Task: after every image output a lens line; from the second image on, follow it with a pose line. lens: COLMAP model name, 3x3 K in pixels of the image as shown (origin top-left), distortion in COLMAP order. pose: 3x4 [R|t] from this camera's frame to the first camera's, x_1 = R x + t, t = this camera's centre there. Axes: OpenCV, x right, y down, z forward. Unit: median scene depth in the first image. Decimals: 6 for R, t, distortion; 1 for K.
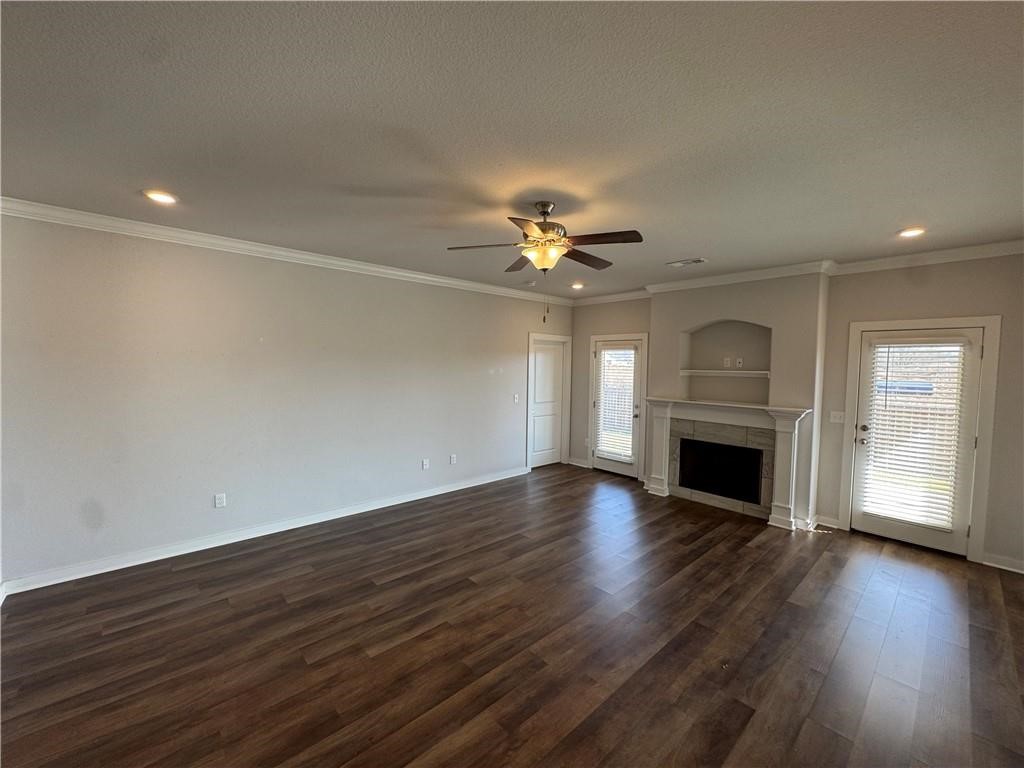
lens RADIAL K [[410.8, 0, 509.4], [0, 410.8, 378.5], [0, 0, 1]] dist [0.000694, 0.000169]
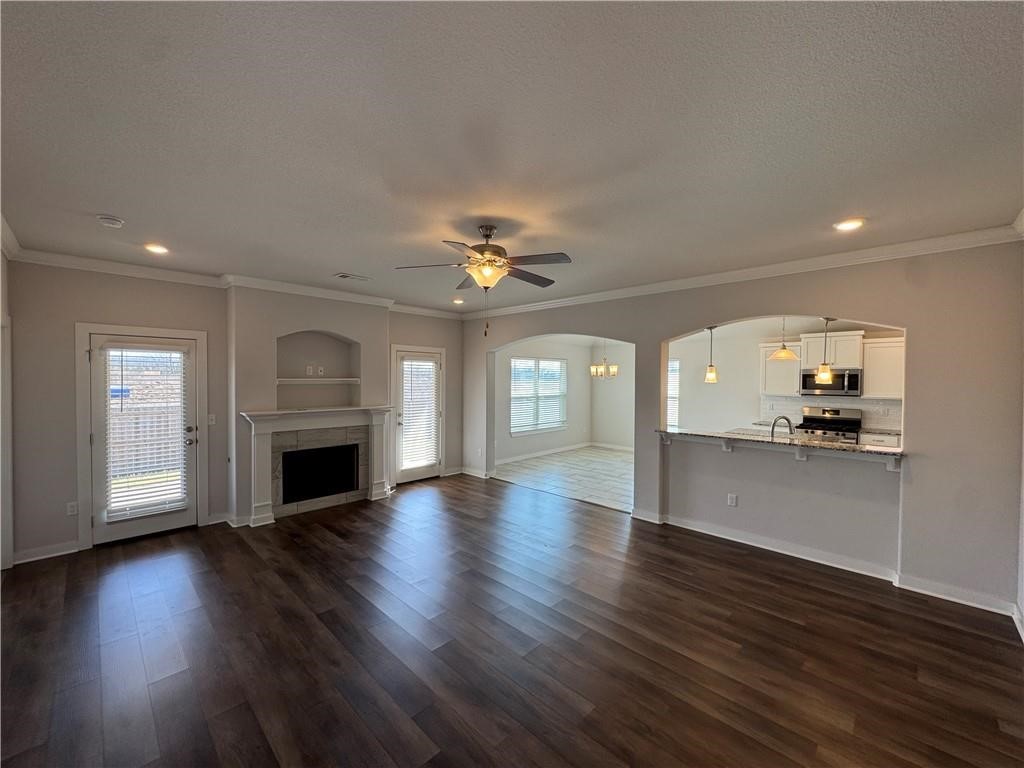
lens RADIAL K [[410.8, 0, 509.3], [0, 410.8, 386.8], [0, 0, 1]] dist [0.000694, 0.000169]
pose [[-0.059036, -0.039284, 0.997483, -0.526588], [0.026953, 0.998798, 0.040931, -0.026493], [-0.997892, 0.029302, -0.057907, 0.538034]]
